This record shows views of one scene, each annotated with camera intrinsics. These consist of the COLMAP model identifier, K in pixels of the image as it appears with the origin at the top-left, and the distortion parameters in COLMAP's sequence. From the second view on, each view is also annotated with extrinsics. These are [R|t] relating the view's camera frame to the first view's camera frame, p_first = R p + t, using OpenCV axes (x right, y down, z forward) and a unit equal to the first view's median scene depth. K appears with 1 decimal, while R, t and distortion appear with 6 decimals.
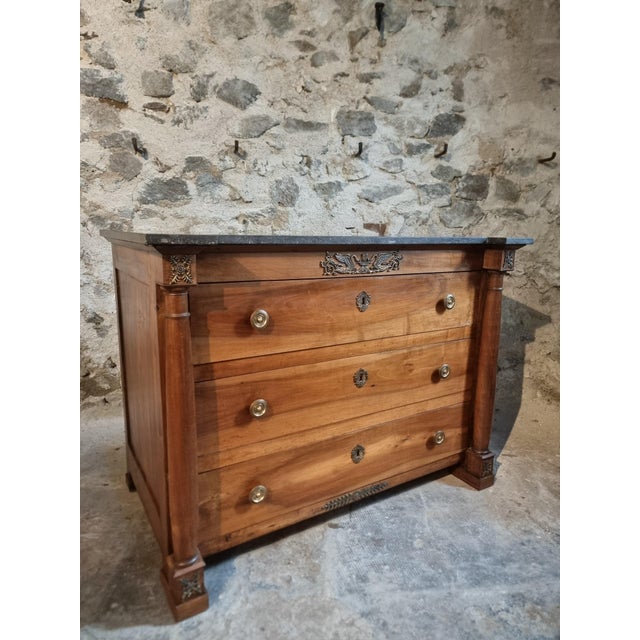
lens RADIAL K [[455.3, 0, 317.0], [0, 455.3, 319.1], [0, 0, 1]] dist [0.053671, -0.058058]
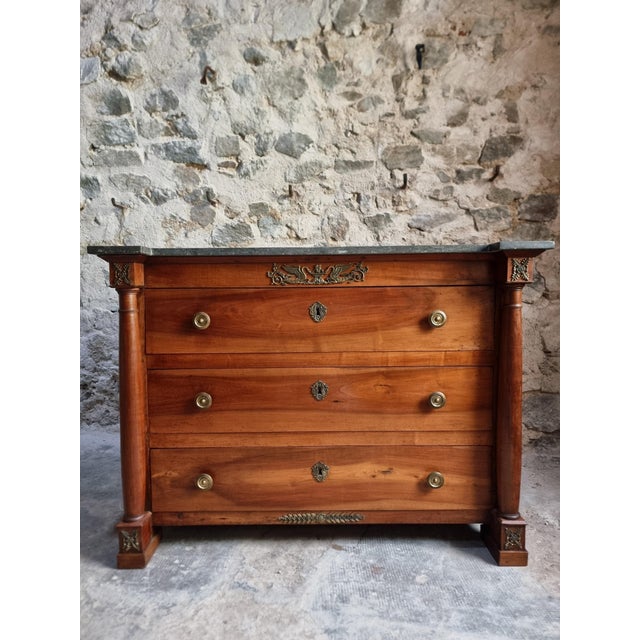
lens RADIAL K [[455.3, 0, 308.8], [0, 455.3, 321.3], [0, 0, 1]] dist [0.053671, -0.058058]
pose [[0.947357, -0.009918, -0.320026, 0.213514], [-0.031263, 0.991878, -0.123288, 0.073610], [0.318649, 0.126803, 0.939353, 0.011807]]
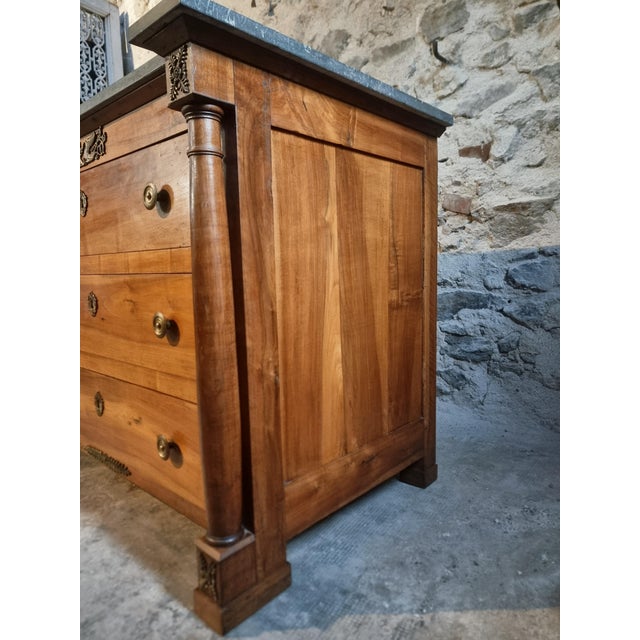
lens RADIAL K [[464.0, 0, 311.2], [0, 464.0, 325.0], [0, 0, 1]] dist [0.038641, -0.039005]
pose [[0.612832, 0.054624, -0.788323, 0.603395], [-0.120904, 0.992344, -0.025228, 0.126709], [0.780910, 0.110772, 0.614744, 0.406389]]
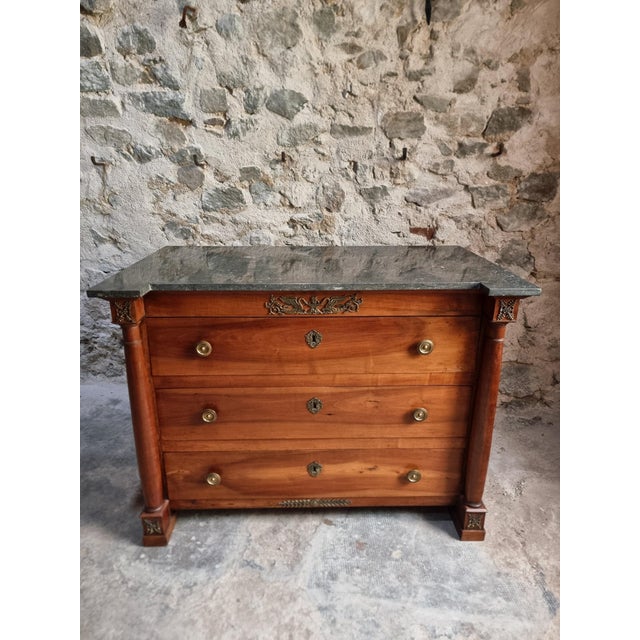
lens RADIAL K [[455.3, 0, 313.8], [0, 455.3, 324.6], [0, 0, 1]] dist [0.053671, -0.058058]
pose [[0.956727, 0.074189, -0.281371, 0.209425], [-0.034368, 0.988994, 0.143908, -0.146564], [0.288951, -0.128010, 0.948747, -0.023978]]
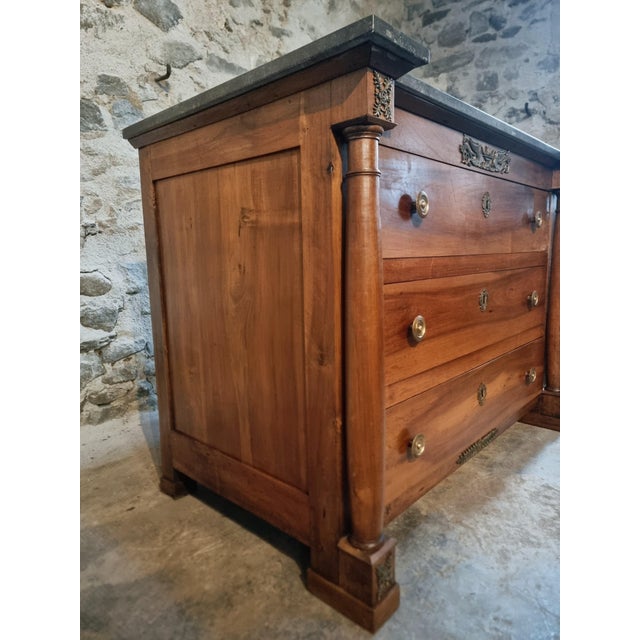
lens RADIAL K [[455.3, 0, 321.1], [0, 455.3, 325.1], [0, 0, 1]] dist [0.053671, -0.058058]
pose [[0.774665, -0.135255, 0.617738, -0.522523], [0.169012, 0.985606, 0.003854, 0.114800], [-0.609368, 0.101419, 0.786374, 0.217000]]
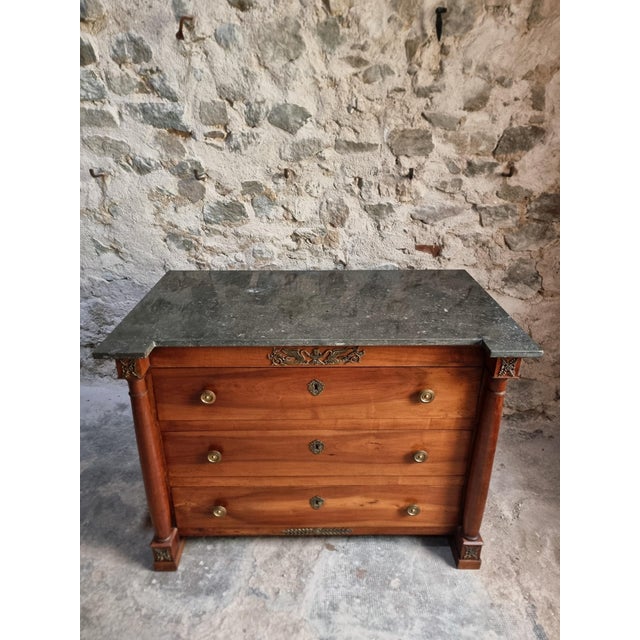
lens RADIAL K [[455.3, 0, 312.6], [0, 455.3, 319.5], [0, 0, 1]] dist [0.053671, -0.058058]
pose [[0.952265, 0.101184, -0.288017, 0.201986], [-0.032981, 0.972049, 0.232450, -0.291872], [0.303487, -0.211854, 0.928985, 0.001790]]
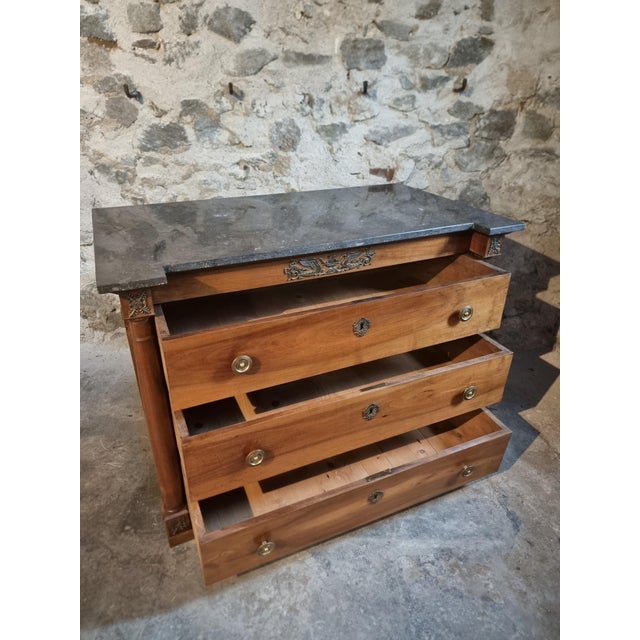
lens RADIAL K [[455.3, 0, 315.5], [0, 455.3, 325.5], [0, 0, 1]] dist [0.053671, -0.058058]
pose [[0.991525, 0.050752, -0.119592, 0.128459], [-0.013253, 0.955249, 0.295505, -0.190132], [0.129237, -0.291416, 0.947826, -0.007408]]
